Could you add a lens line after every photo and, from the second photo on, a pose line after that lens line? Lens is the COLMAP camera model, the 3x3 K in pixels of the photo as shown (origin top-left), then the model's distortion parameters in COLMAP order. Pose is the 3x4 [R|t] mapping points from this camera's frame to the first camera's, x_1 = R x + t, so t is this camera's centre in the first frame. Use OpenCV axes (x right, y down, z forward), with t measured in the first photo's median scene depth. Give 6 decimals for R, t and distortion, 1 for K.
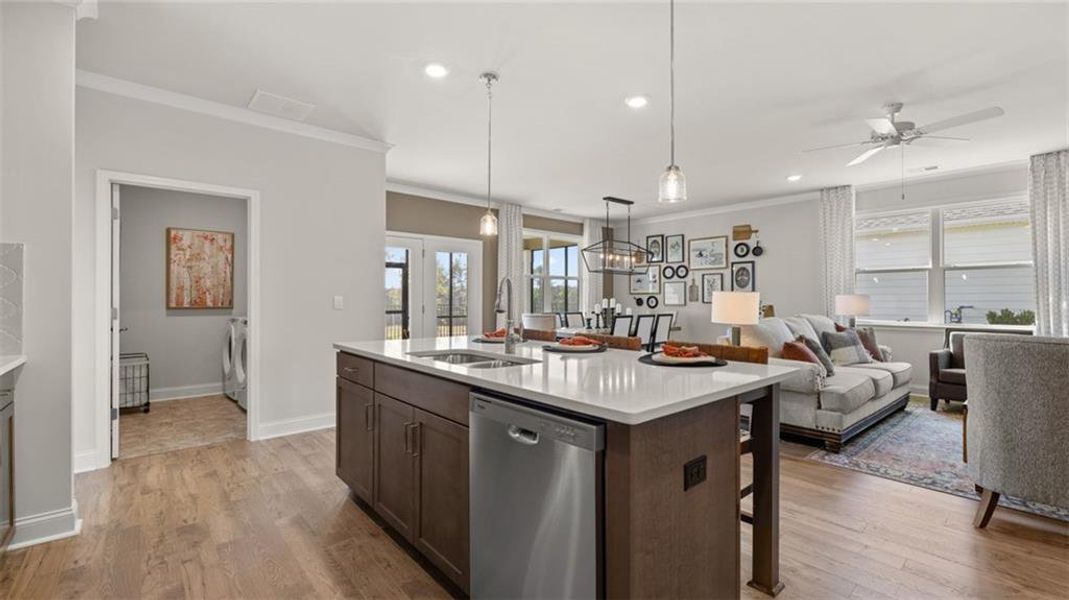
lens RADIAL K [[448.3, 0, 532.9], [0, 448.3, 300.2], [0, 0, 1]] dist [-0.002337, -0.000331]
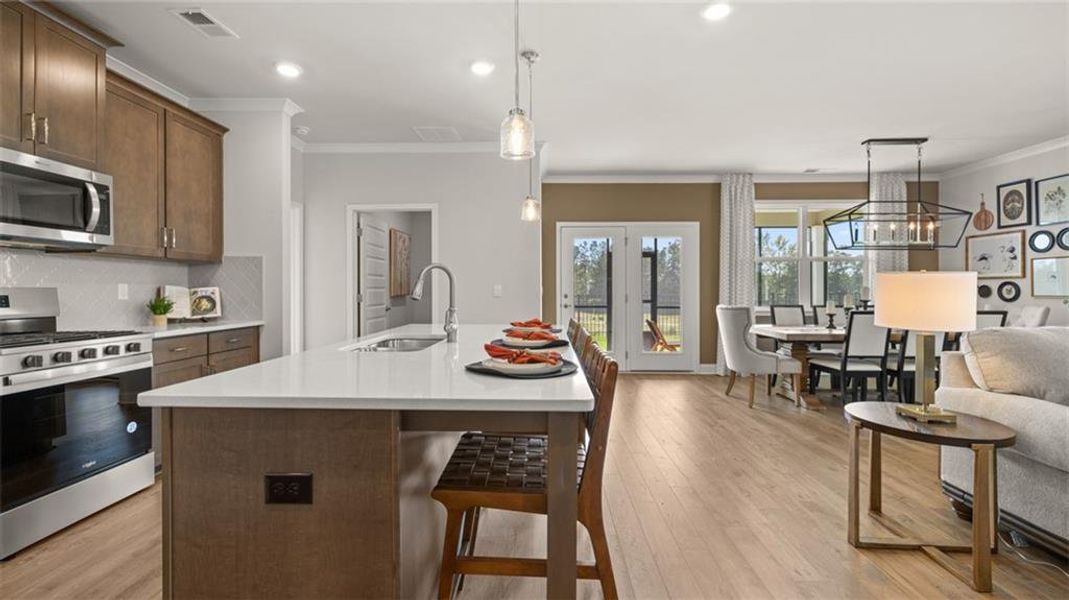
lens RADIAL K [[448.7, 0, 534.7], [0, 448.7, 289.7], [0, 0, 1]] dist [-0.000025, -0.000351]
pose [[0.736235, -0.001583, -0.676724, 0.235742], [0.000734, 0.999999, -0.001540, 0.002315], [0.676725, 0.000638, 0.736235, 0.127176]]
